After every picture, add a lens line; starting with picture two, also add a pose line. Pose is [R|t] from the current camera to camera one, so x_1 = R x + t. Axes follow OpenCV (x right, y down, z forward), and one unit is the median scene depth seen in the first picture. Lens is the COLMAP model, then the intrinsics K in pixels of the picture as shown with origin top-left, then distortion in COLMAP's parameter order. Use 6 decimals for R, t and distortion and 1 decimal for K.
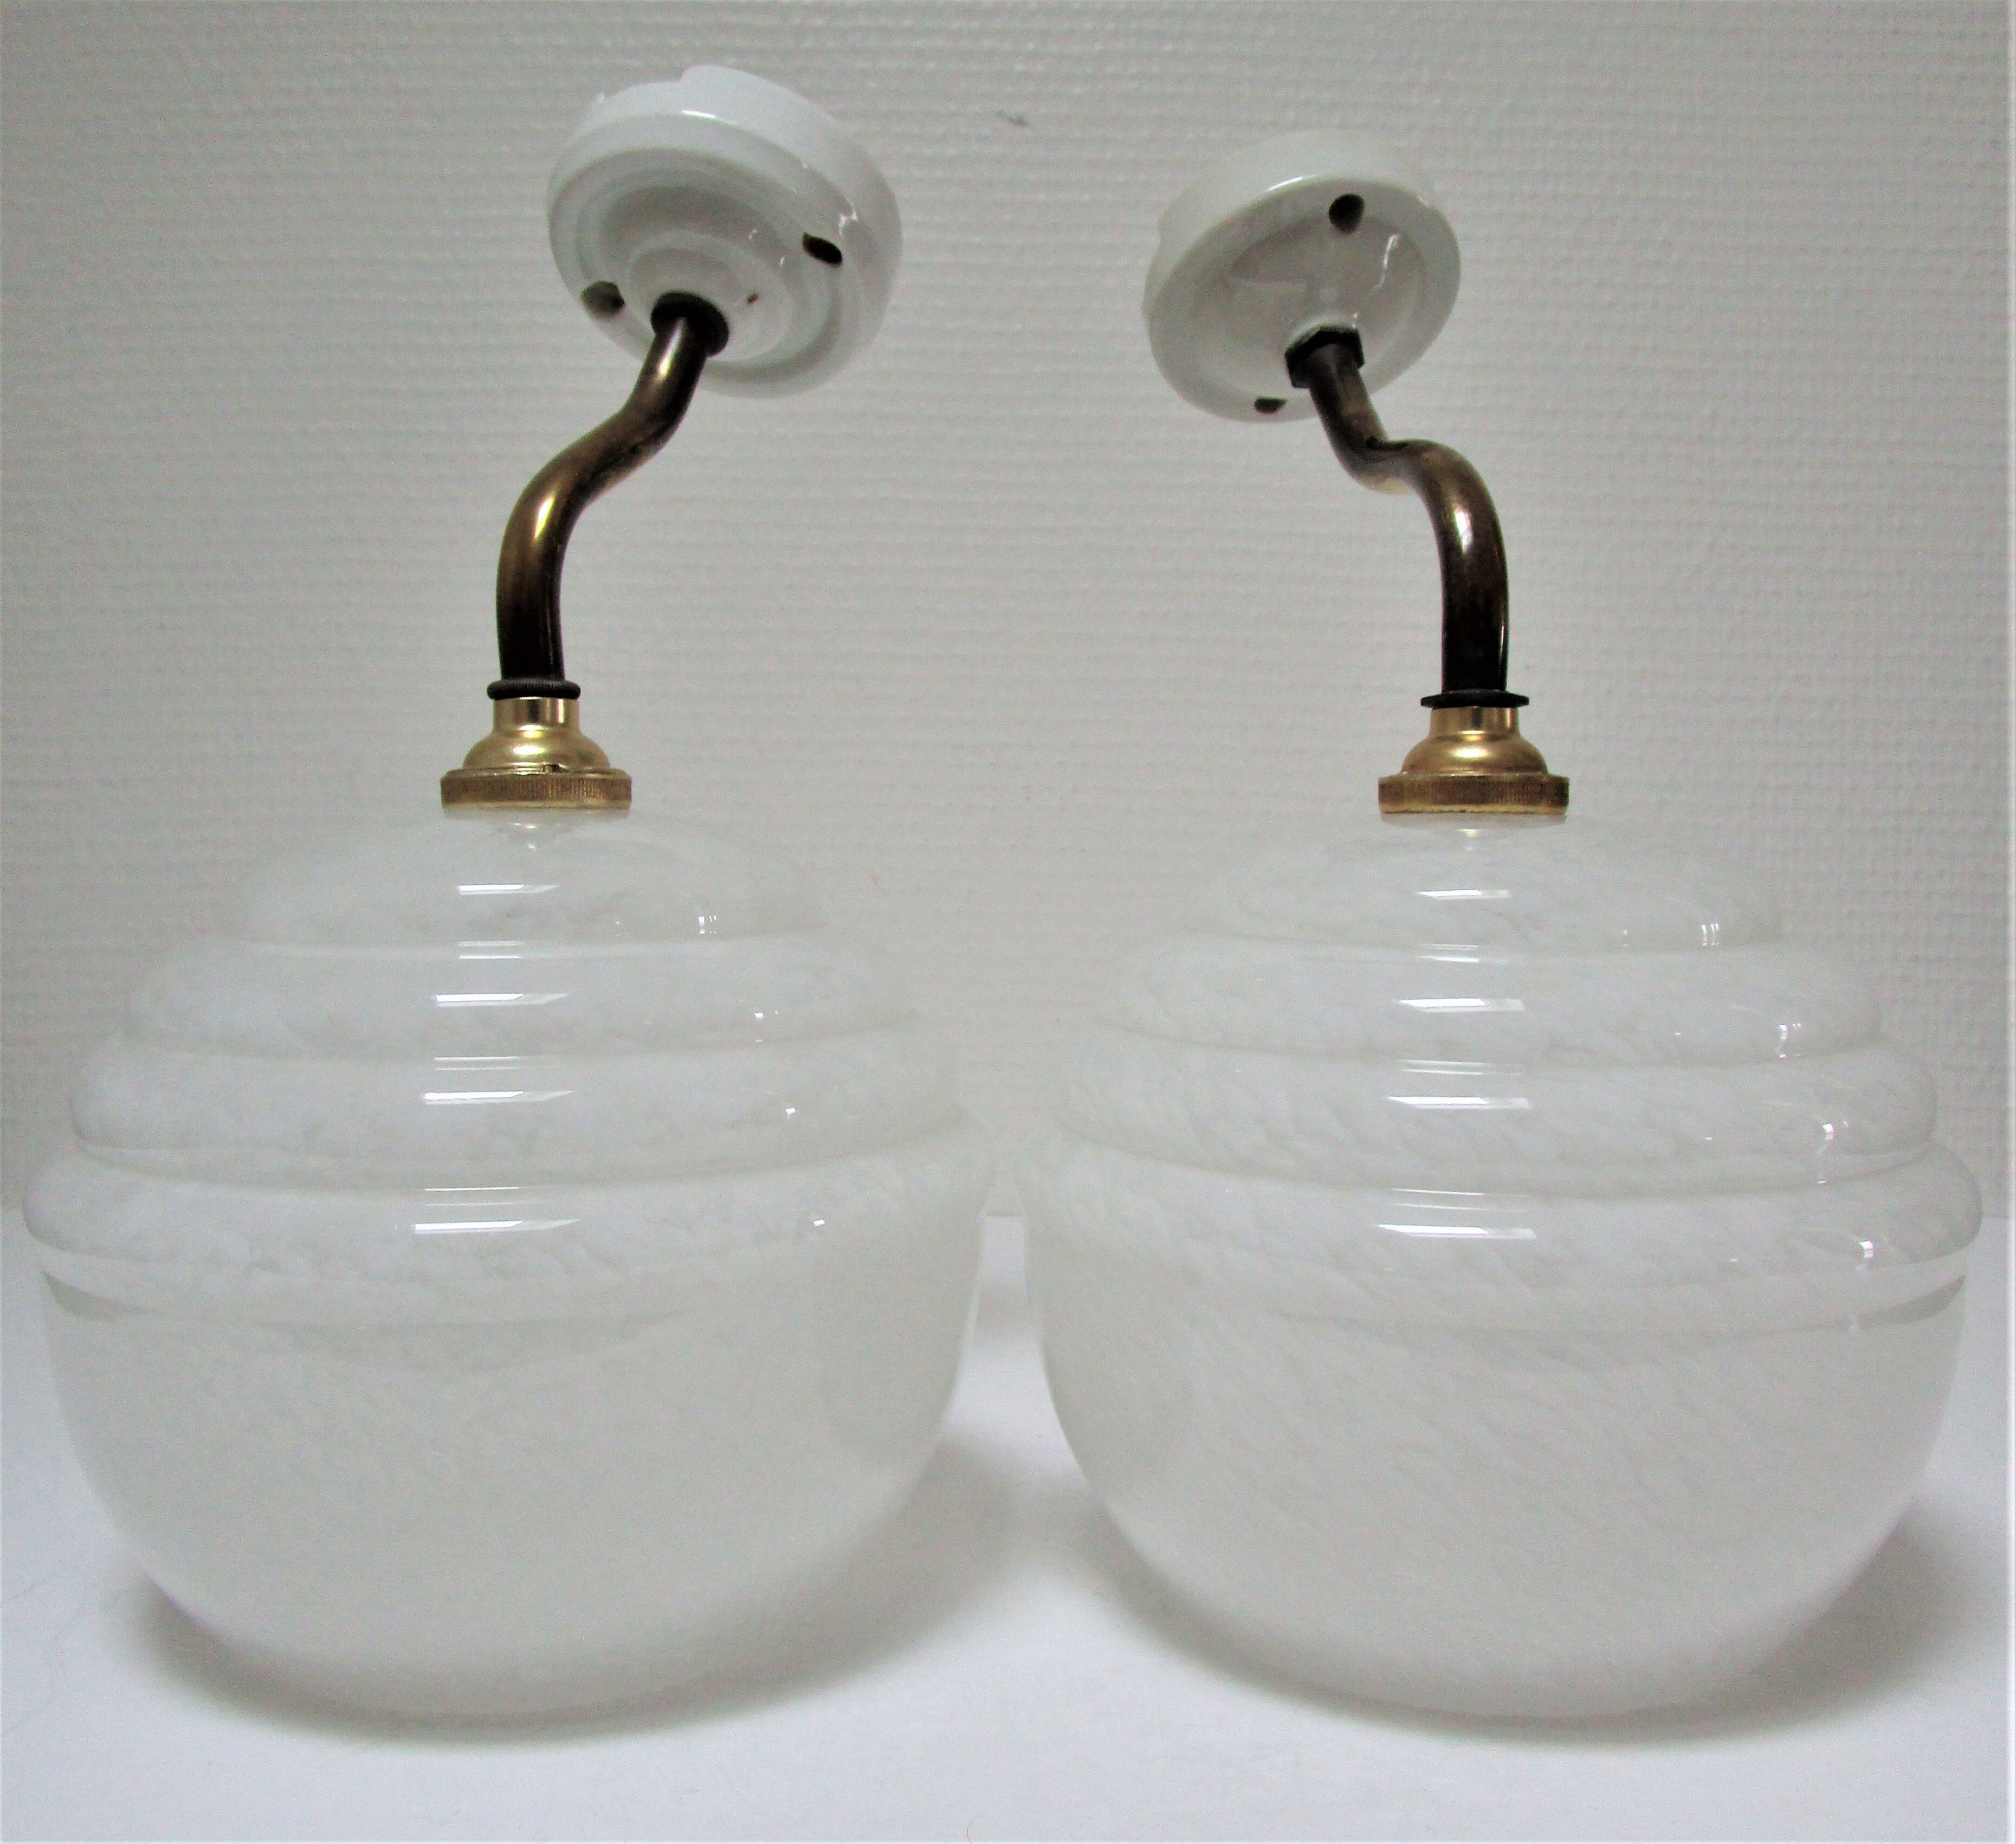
lens RADIAL K [[2218.7, 0, 1011.4], [0, 2218.7, 793.6], [0, 0, 1]] dist [-0.024183, 0.000000]
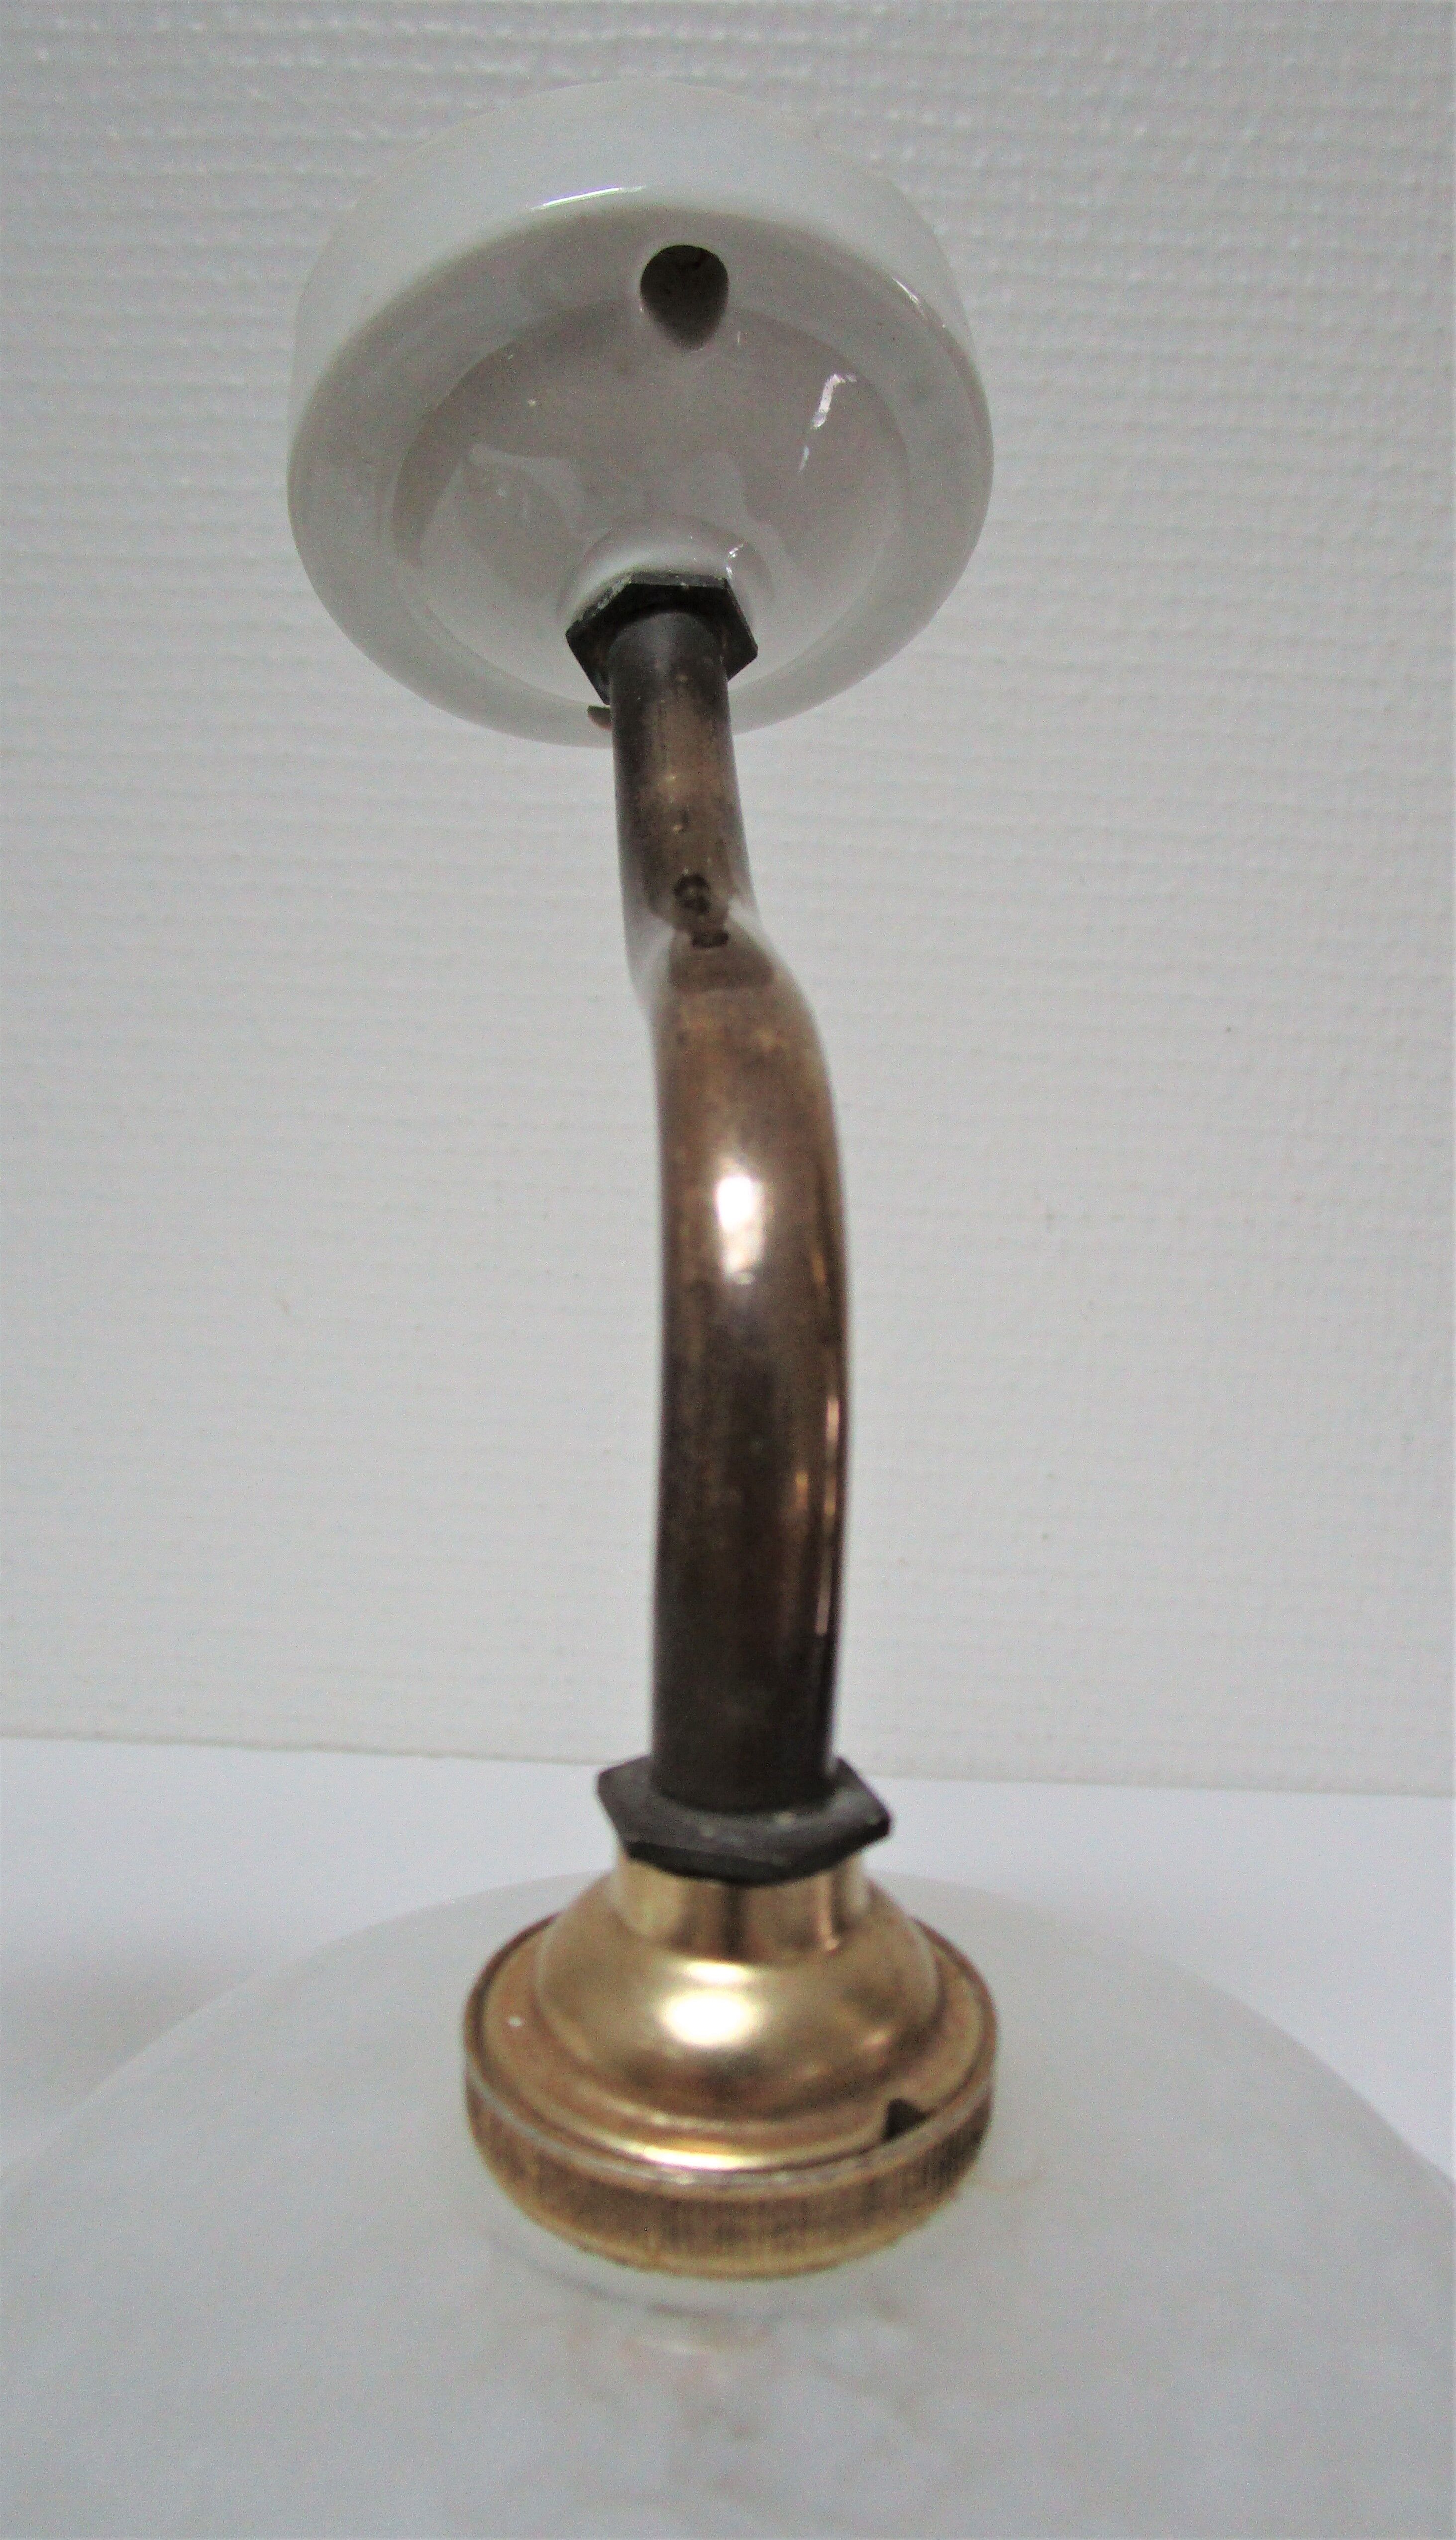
lens RADIAL K [[1986.1, 0, 799.7], [0, 1986.1, 1240.2], [0, 0, 1]] dist [-0.023810, 0.010446]
pose [[0.999157, 0.028753, -0.029296, 0.194781], [-0.023132, 0.983978, 0.176781, -0.157735], [0.033910, -0.175954, 0.983814, 0.620081]]
